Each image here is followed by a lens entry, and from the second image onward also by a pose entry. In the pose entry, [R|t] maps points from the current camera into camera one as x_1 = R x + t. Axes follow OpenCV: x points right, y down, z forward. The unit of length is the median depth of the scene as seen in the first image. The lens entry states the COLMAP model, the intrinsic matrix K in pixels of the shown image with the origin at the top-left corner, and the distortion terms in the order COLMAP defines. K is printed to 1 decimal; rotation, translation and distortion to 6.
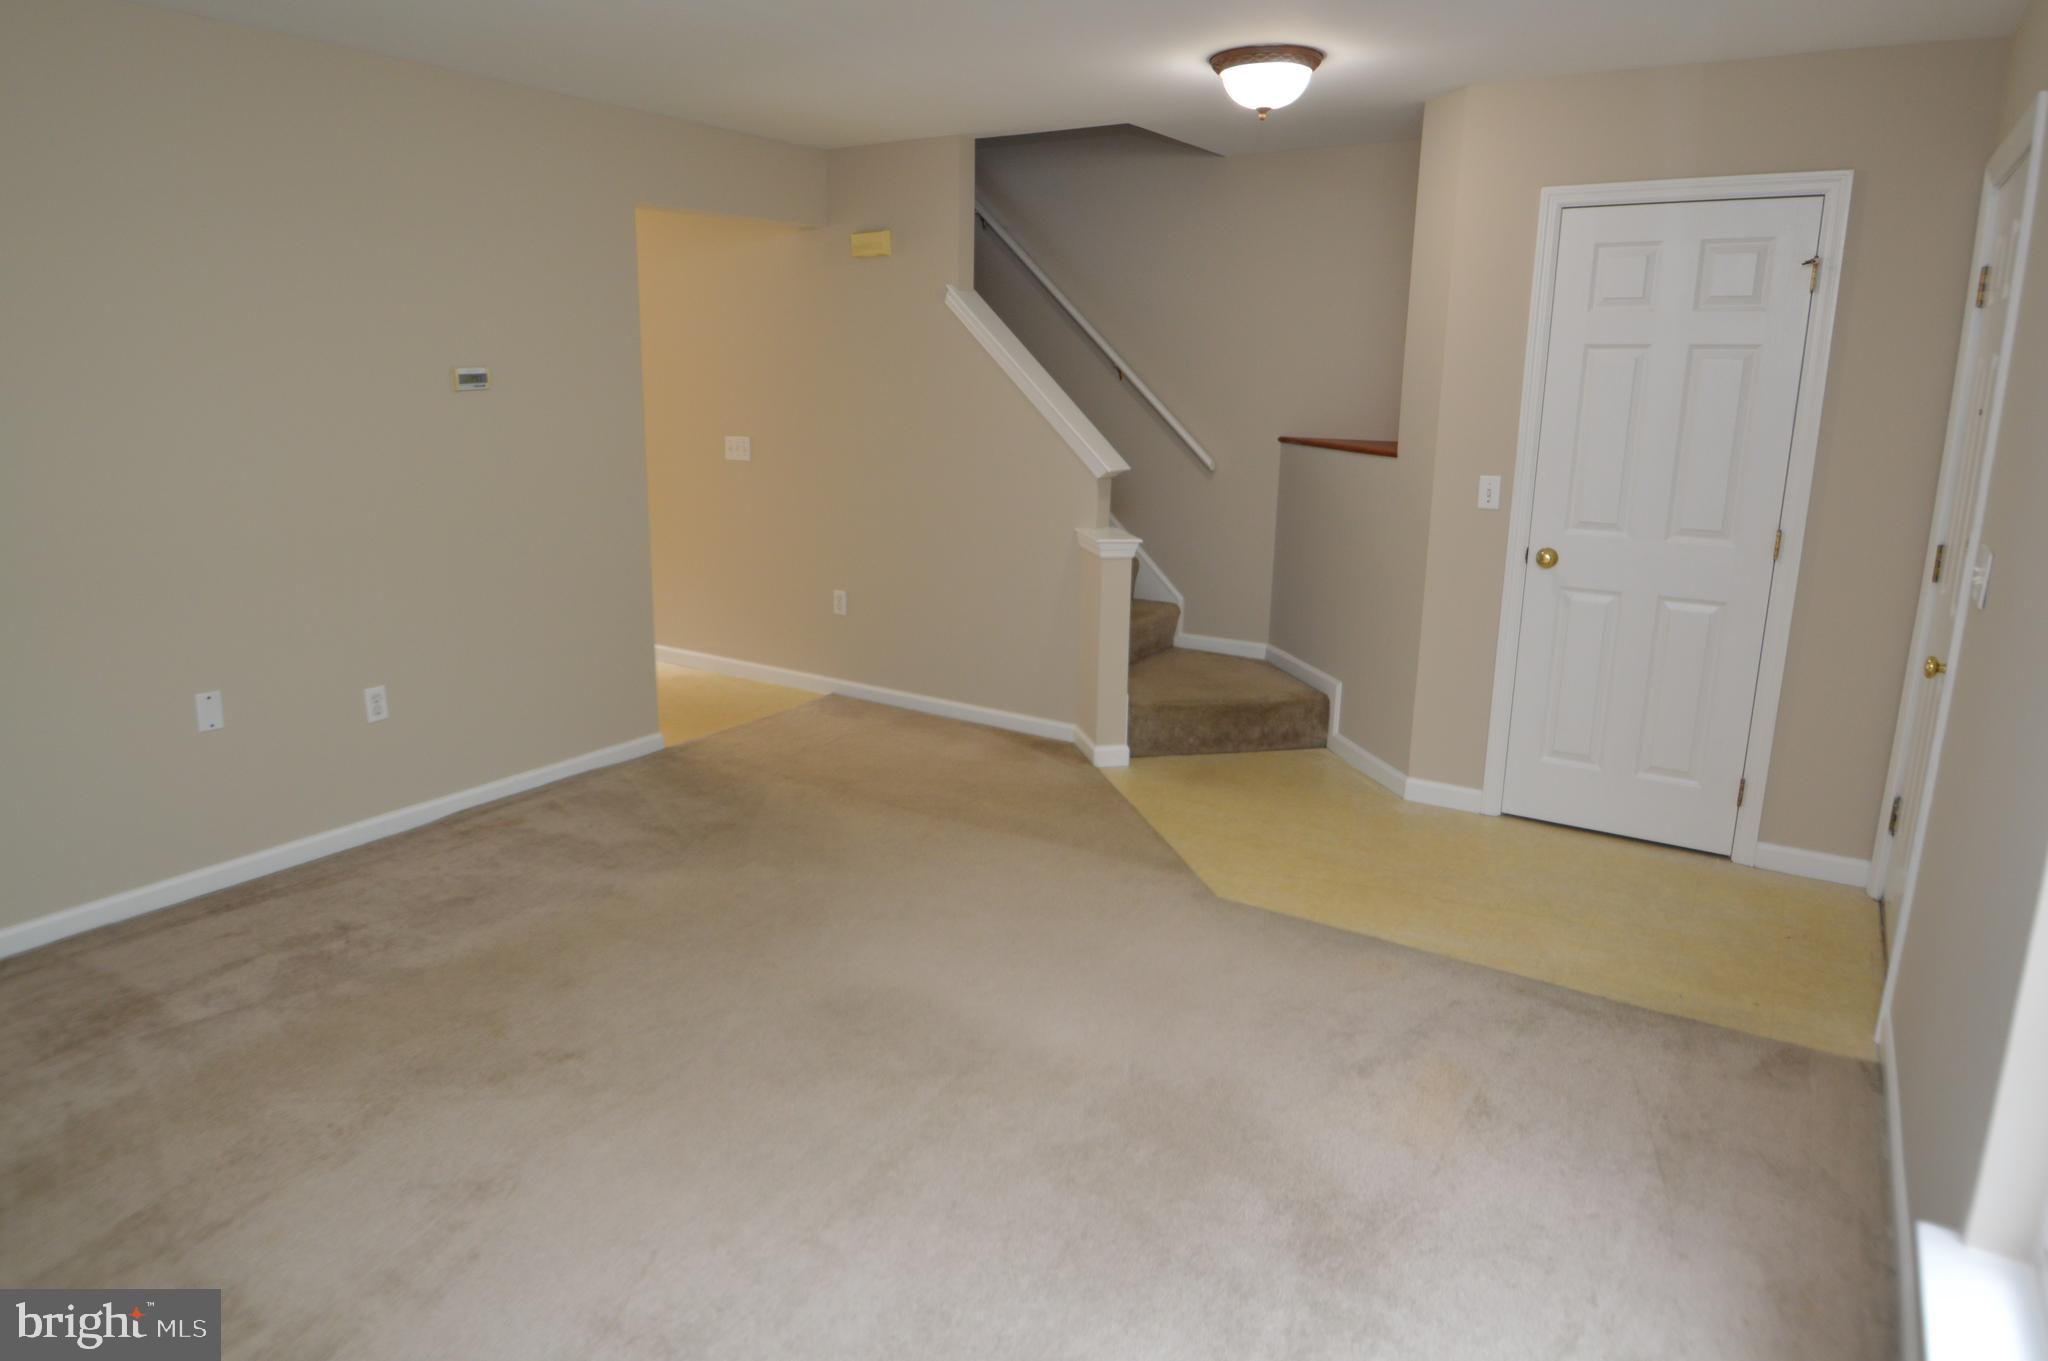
lens RADIAL K [[1244.6, 0, 1036.5], [0, 1244.6, 672.1], [0, 0, 1]] dist [-0.020985, -0.004311]
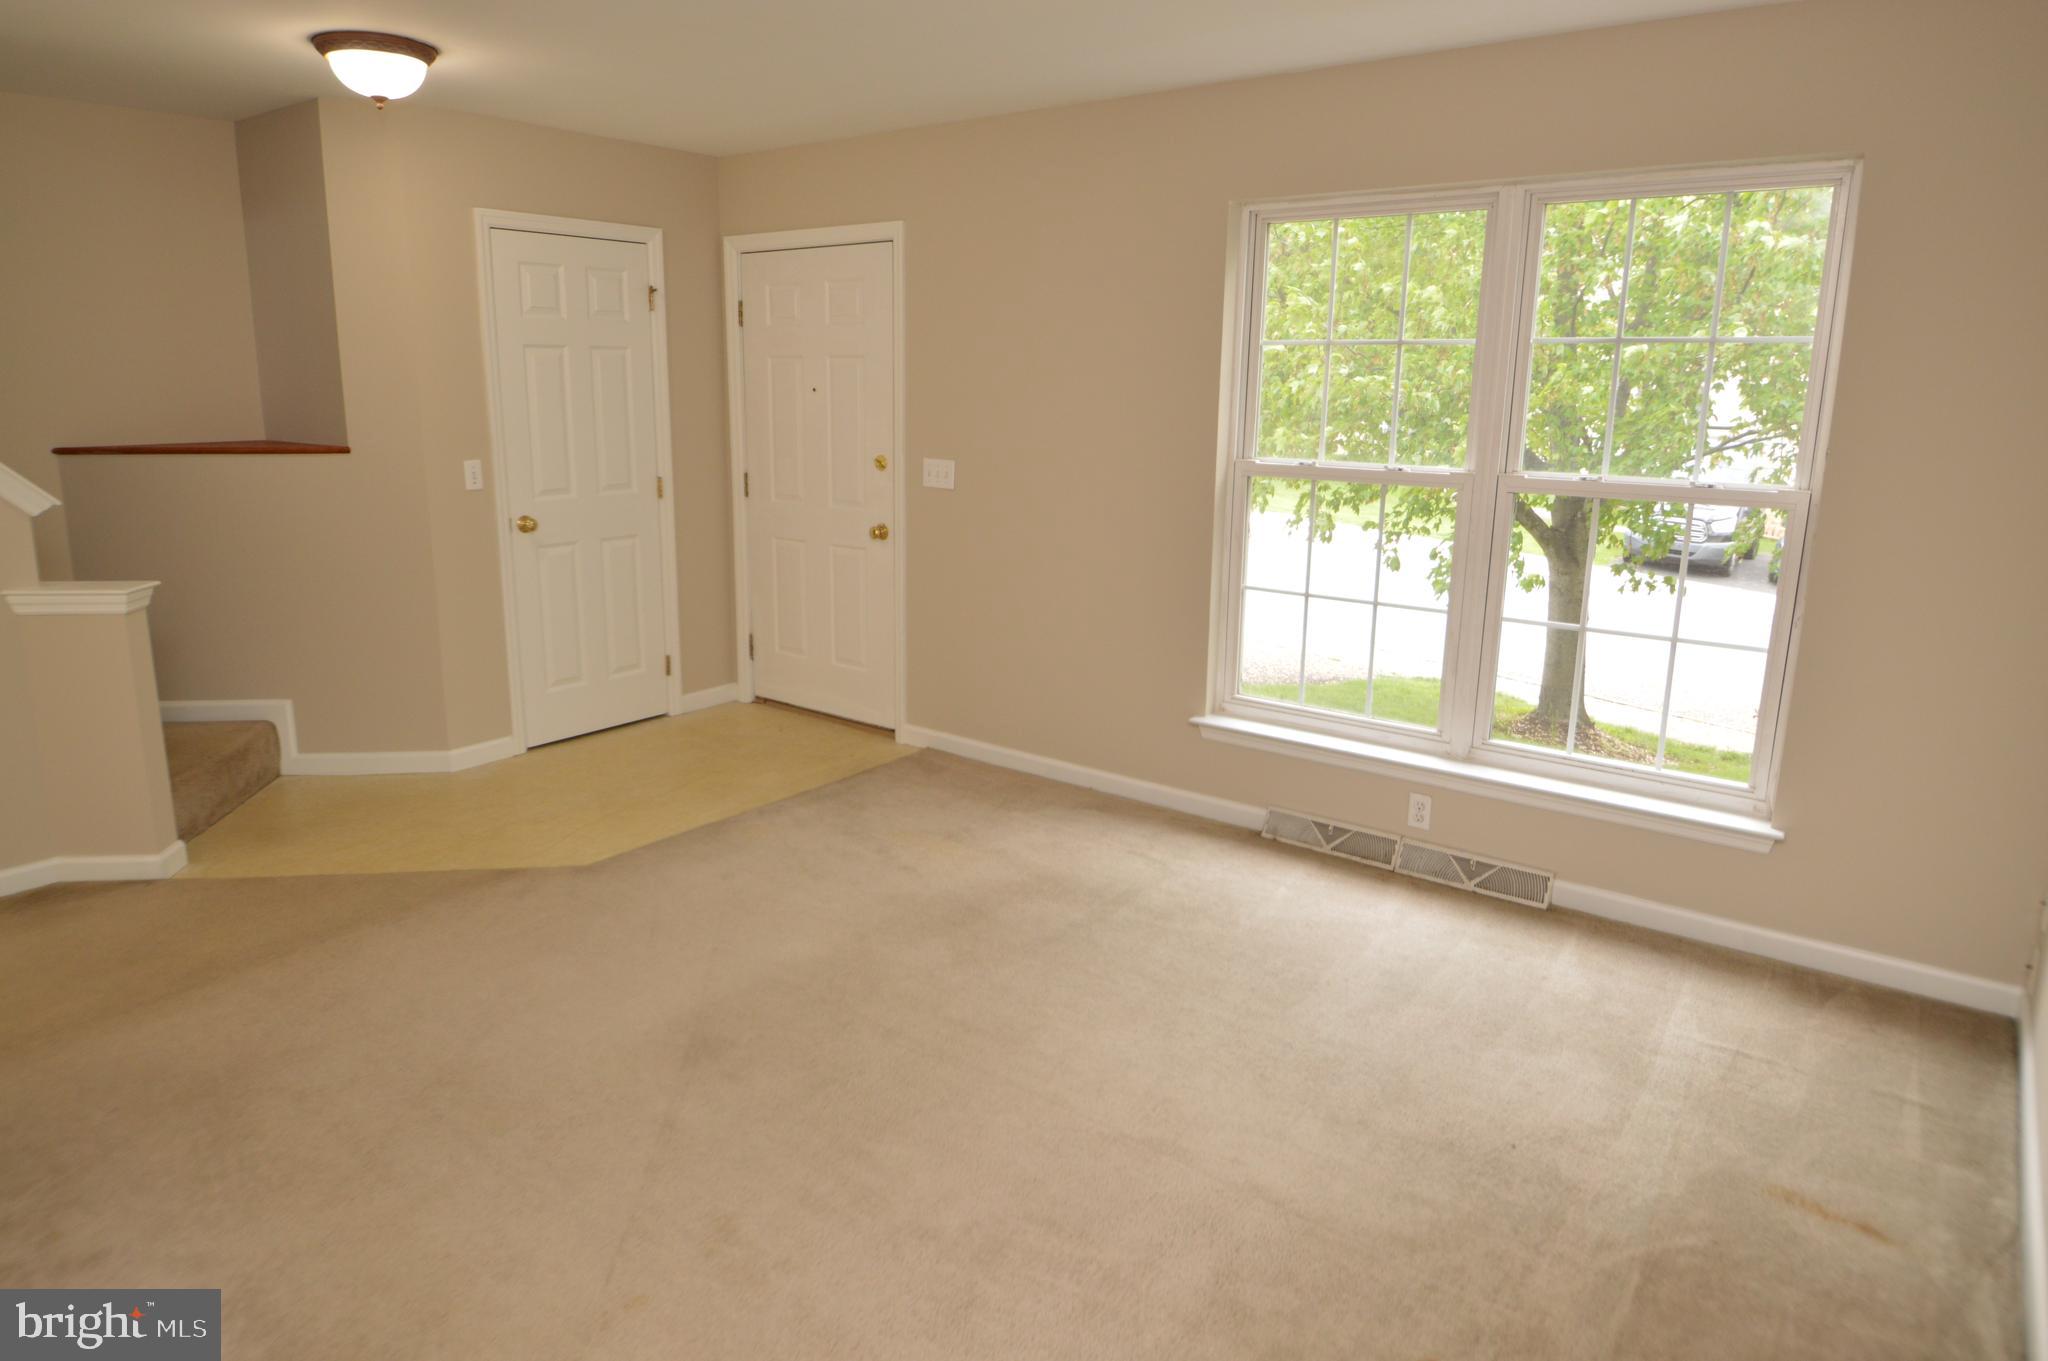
lens RADIAL K [[1244.6, 0, 1036.8], [0, 1244.6, 676.3], [0, 0, 1]] dist [-0.020985, -0.004311]
pose [[0.071754, -0.256462, 0.963887, -0.765393], [0.216919, 0.947260, 0.235890, -0.133548], [-0.973549, 0.192160, 0.123601, 0.422724]]
